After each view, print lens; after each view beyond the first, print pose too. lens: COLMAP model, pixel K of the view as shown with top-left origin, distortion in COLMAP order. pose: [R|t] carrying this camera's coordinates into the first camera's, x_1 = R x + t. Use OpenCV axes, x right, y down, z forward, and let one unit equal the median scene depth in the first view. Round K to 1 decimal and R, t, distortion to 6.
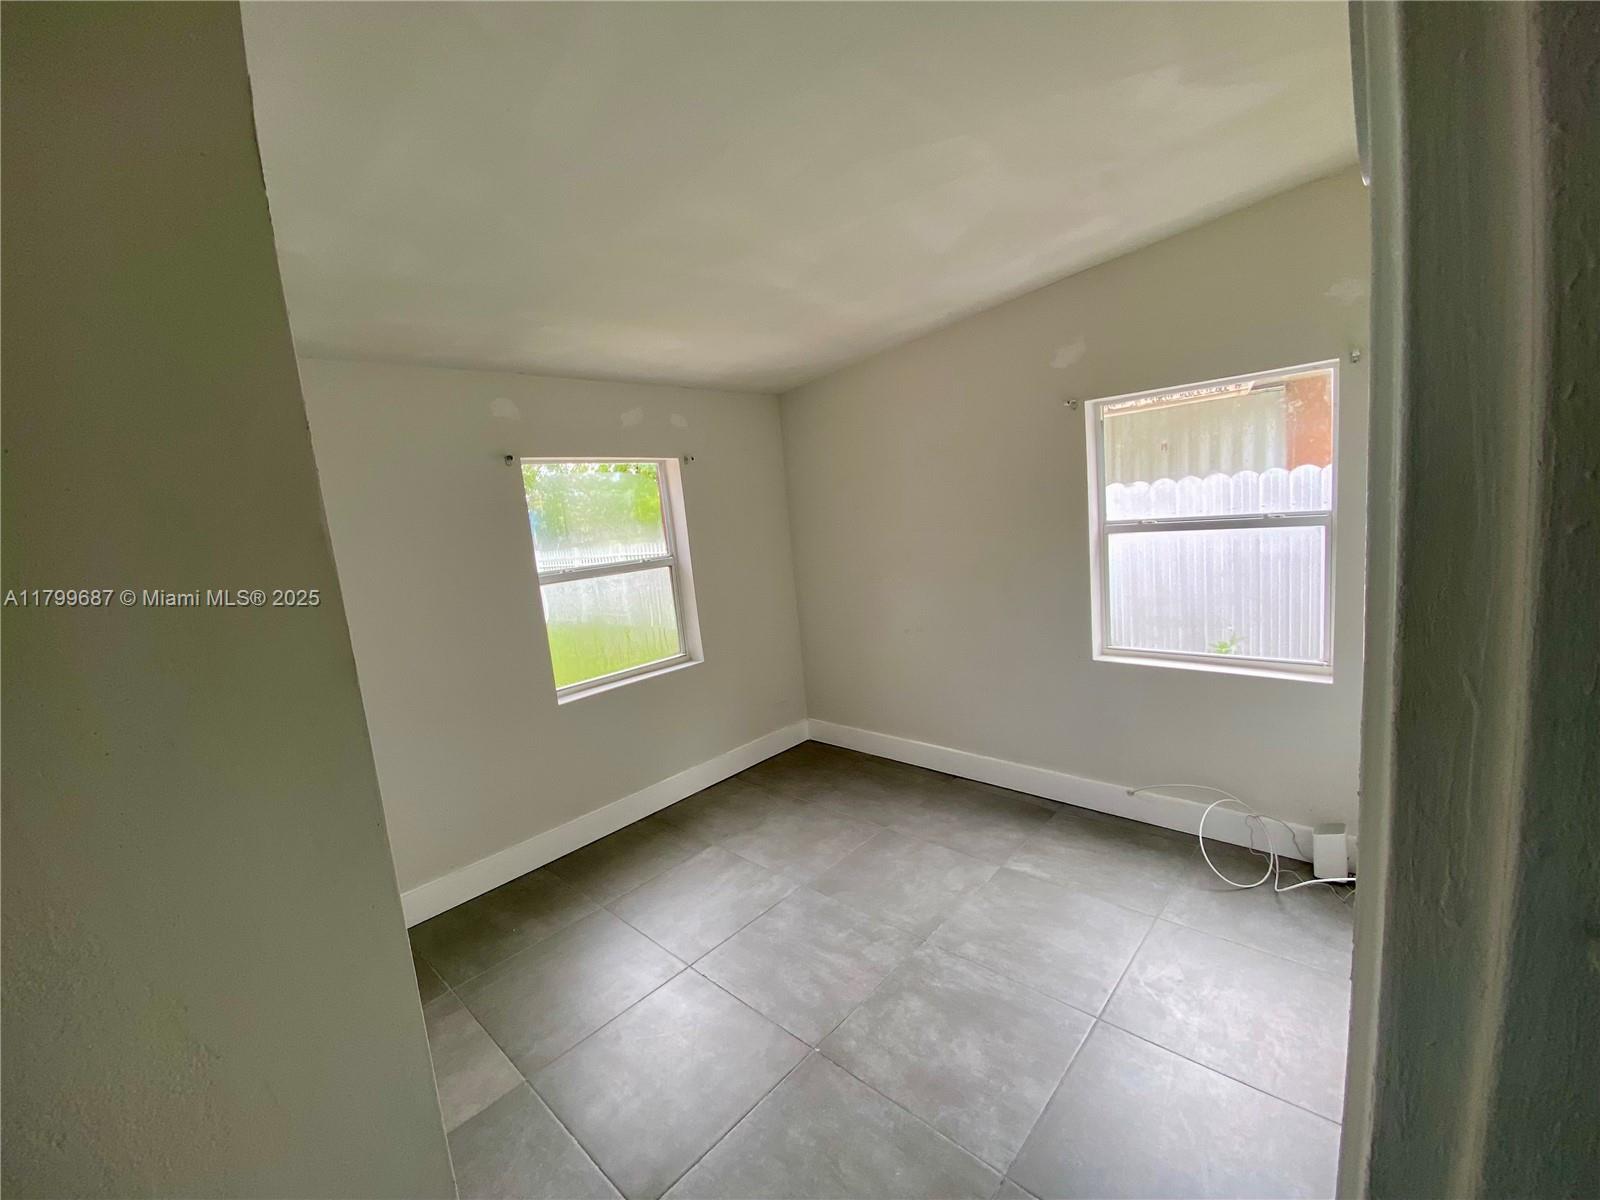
lens RADIAL K [[647.5, 0, 805.1], [0, 647.5, 599.1], [0, 0, 1]] dist [-0.003052, -0.000244]
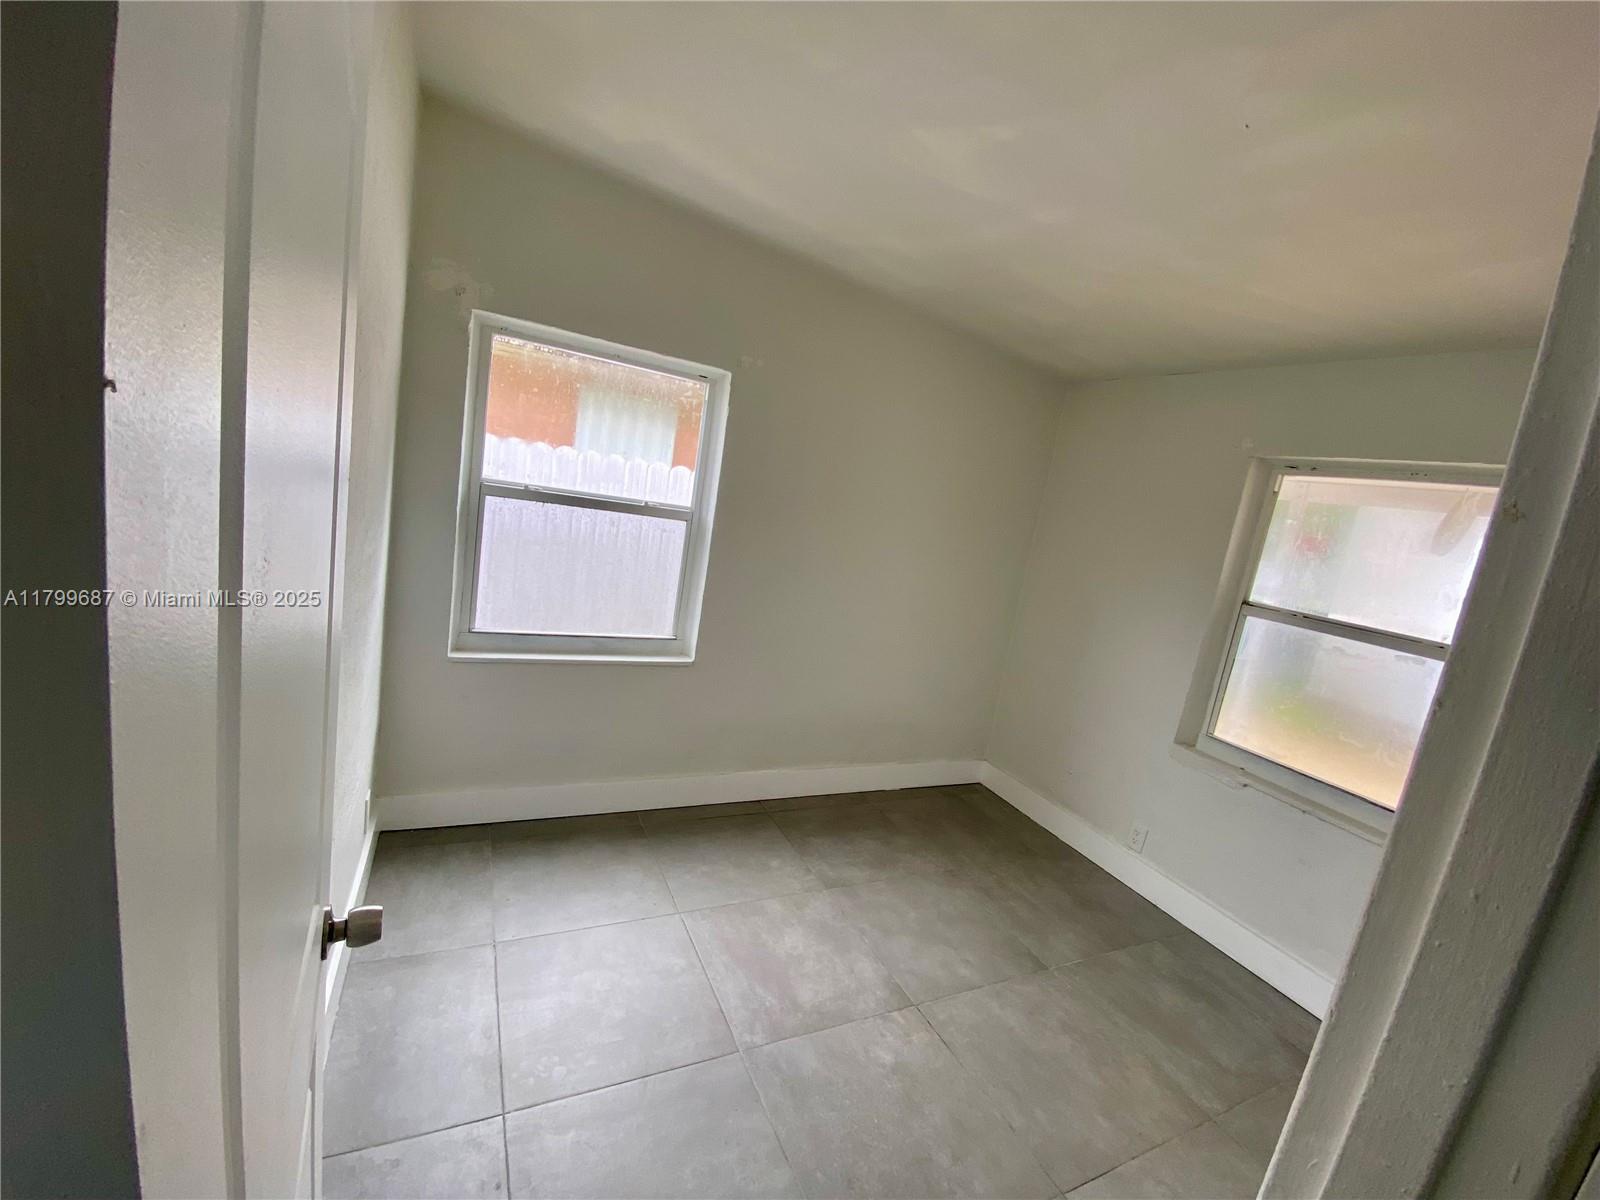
lens RADIAL K [[647.5, 0, 803.0], [0, 647.5, 610.5], [0, 0, 1]] dist [-0.003052, -0.000244]
pose [[-0.936627, -0.096099, 0.336890, -0.110435], [-0.008219, 0.967404, 0.253106, -0.204312], [-0.350232, 0.234297, -0.906886, 1.893087]]
